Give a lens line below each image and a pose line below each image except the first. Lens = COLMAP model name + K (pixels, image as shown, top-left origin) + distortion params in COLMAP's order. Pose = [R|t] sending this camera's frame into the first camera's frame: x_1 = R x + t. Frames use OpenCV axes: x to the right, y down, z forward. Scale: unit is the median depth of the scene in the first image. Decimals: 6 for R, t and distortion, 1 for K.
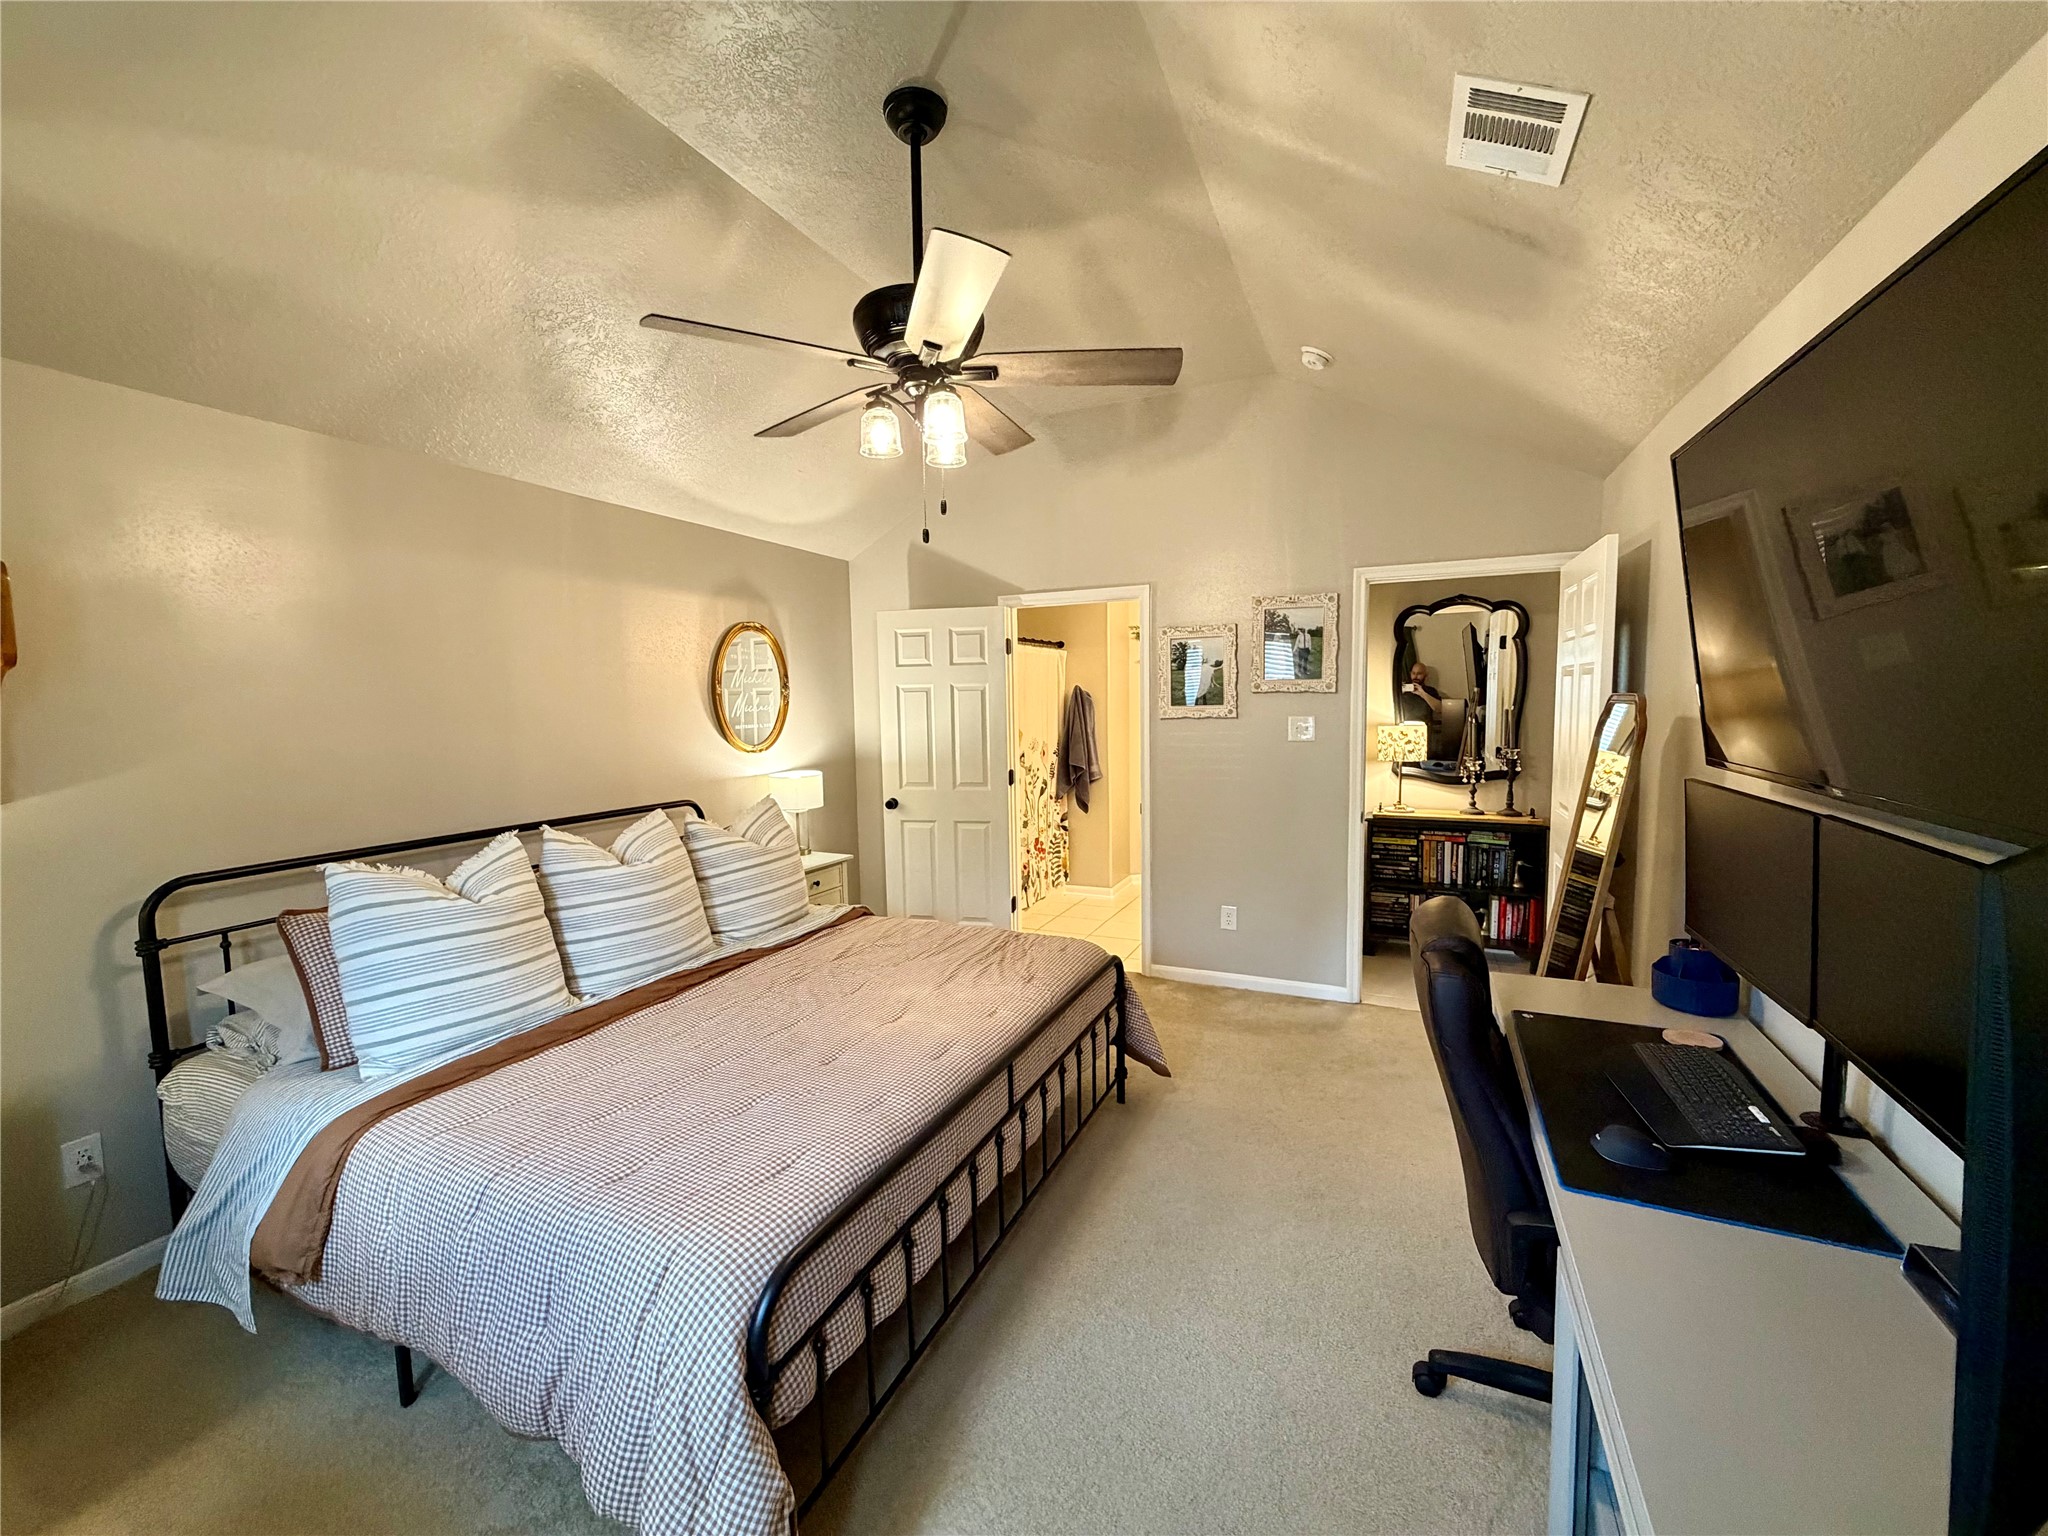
lens RADIAL K [[818.6, 0, 1023.1], [0, 818.6, 773.2], [0, 0, 1]] dist [0.003091, 0.000861]
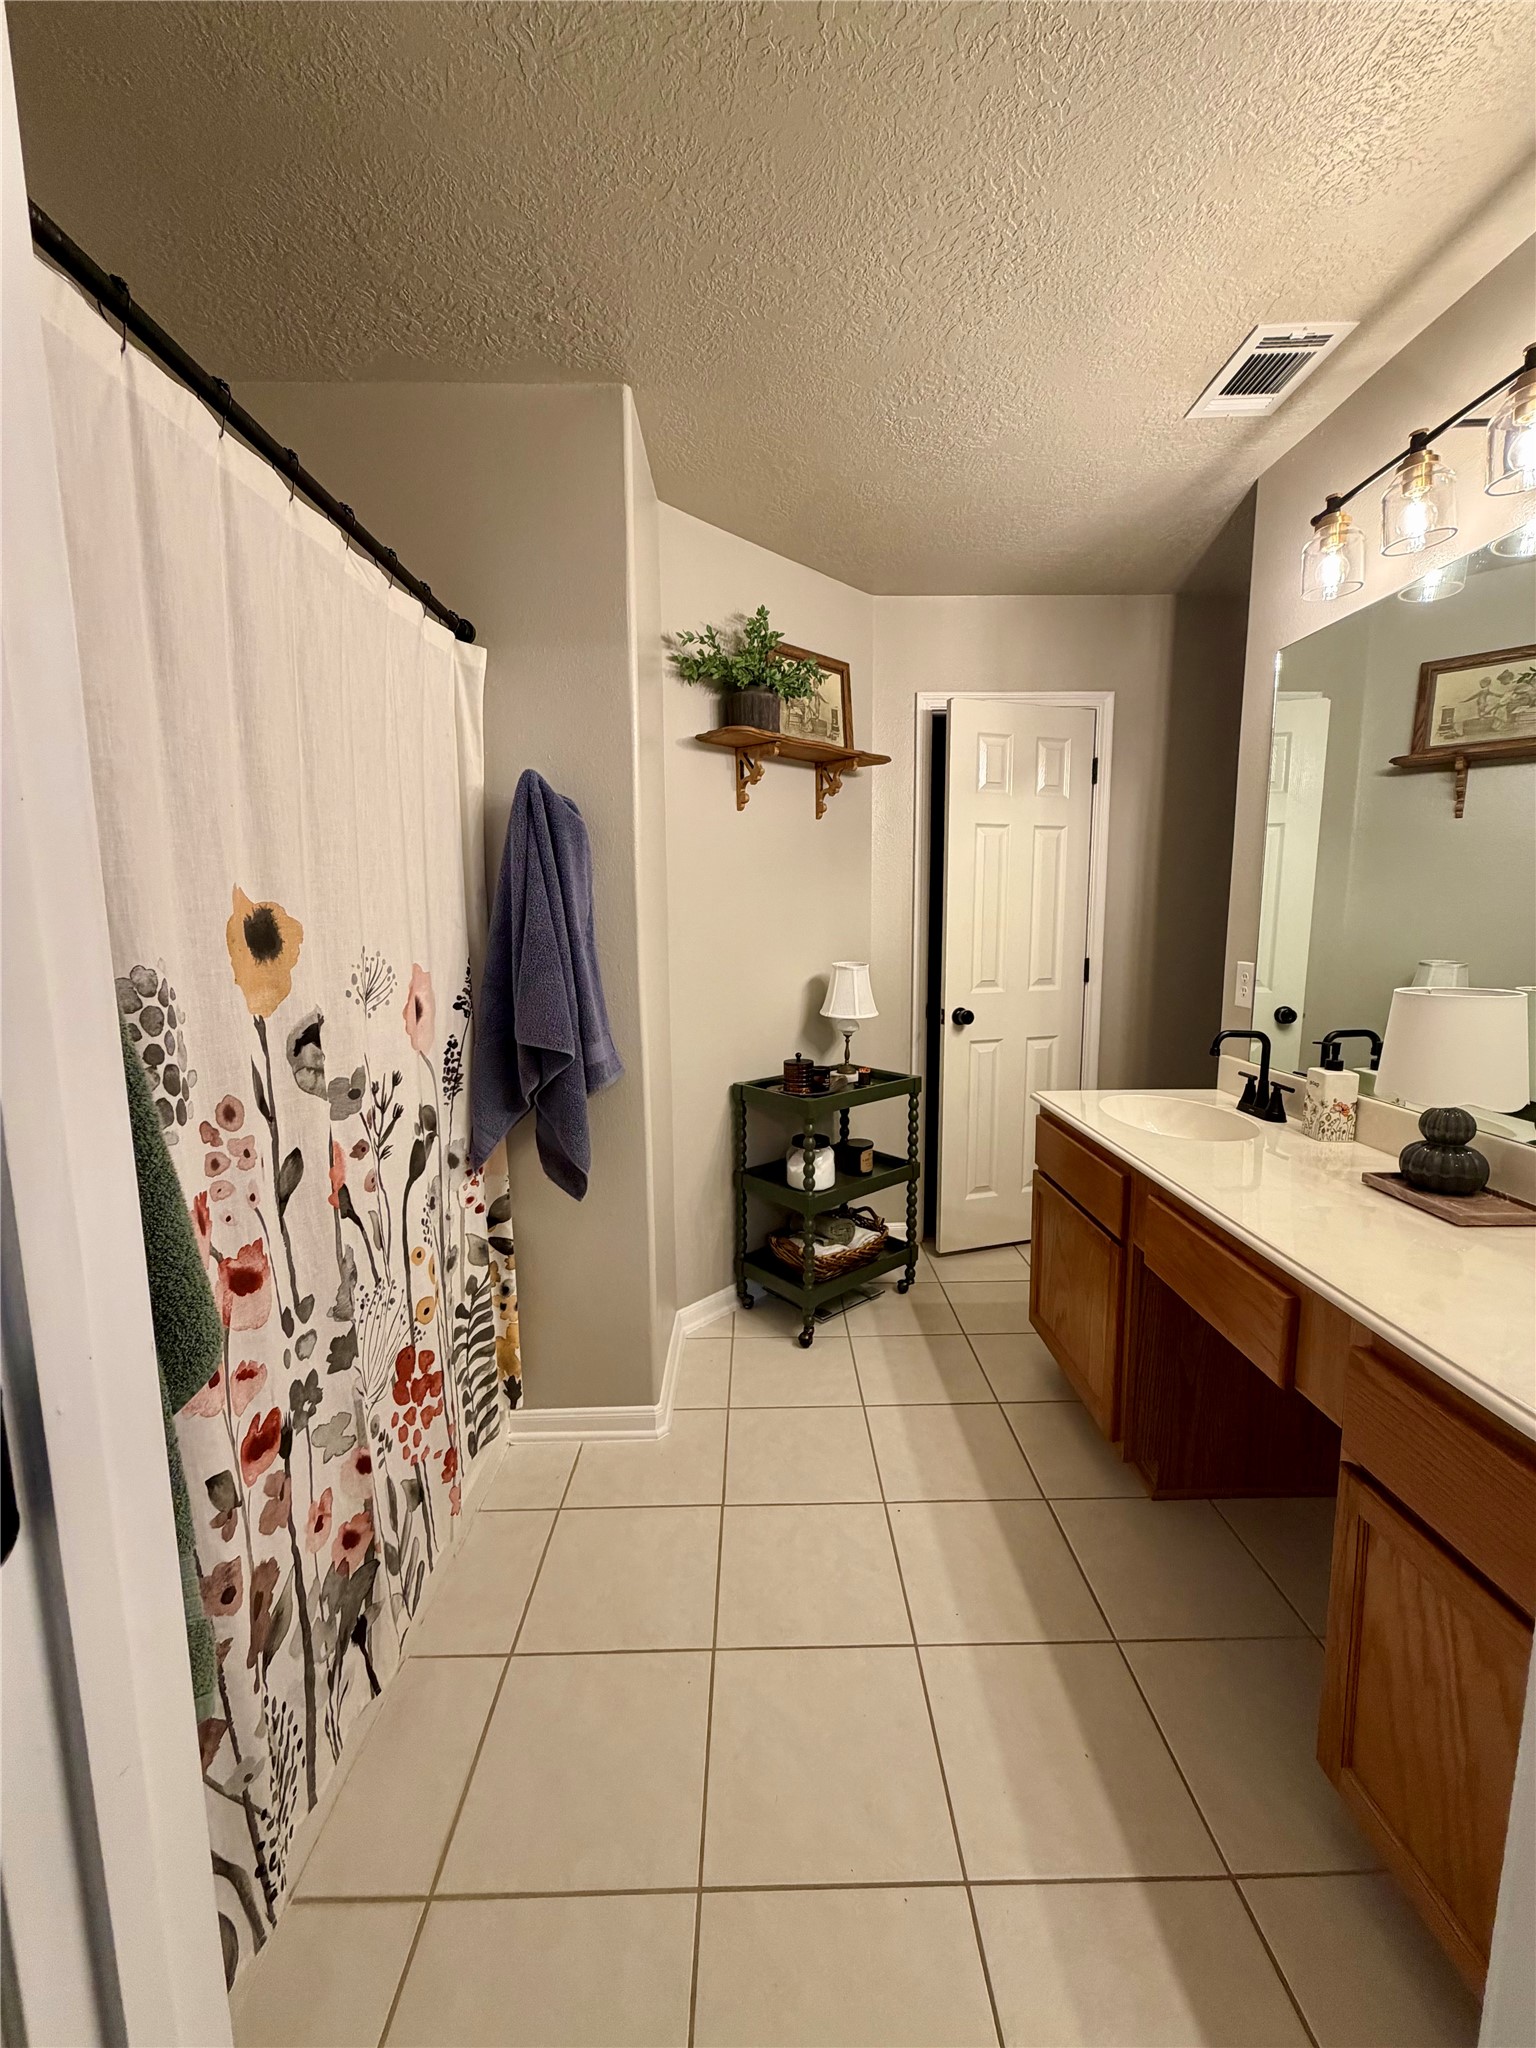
lens RADIAL K [[818.6, 0, 769.9], [0, 818.6, 1021.0], [0, 0, 1]] dist [0.003091, 0.000861]
pose [[0.907893, -0.047182, 0.416538, 0.018159], [0.026058, 0.998076, 0.056256, -0.032275], [-0.418391, -0.040220, 0.907376, 0.696390]]
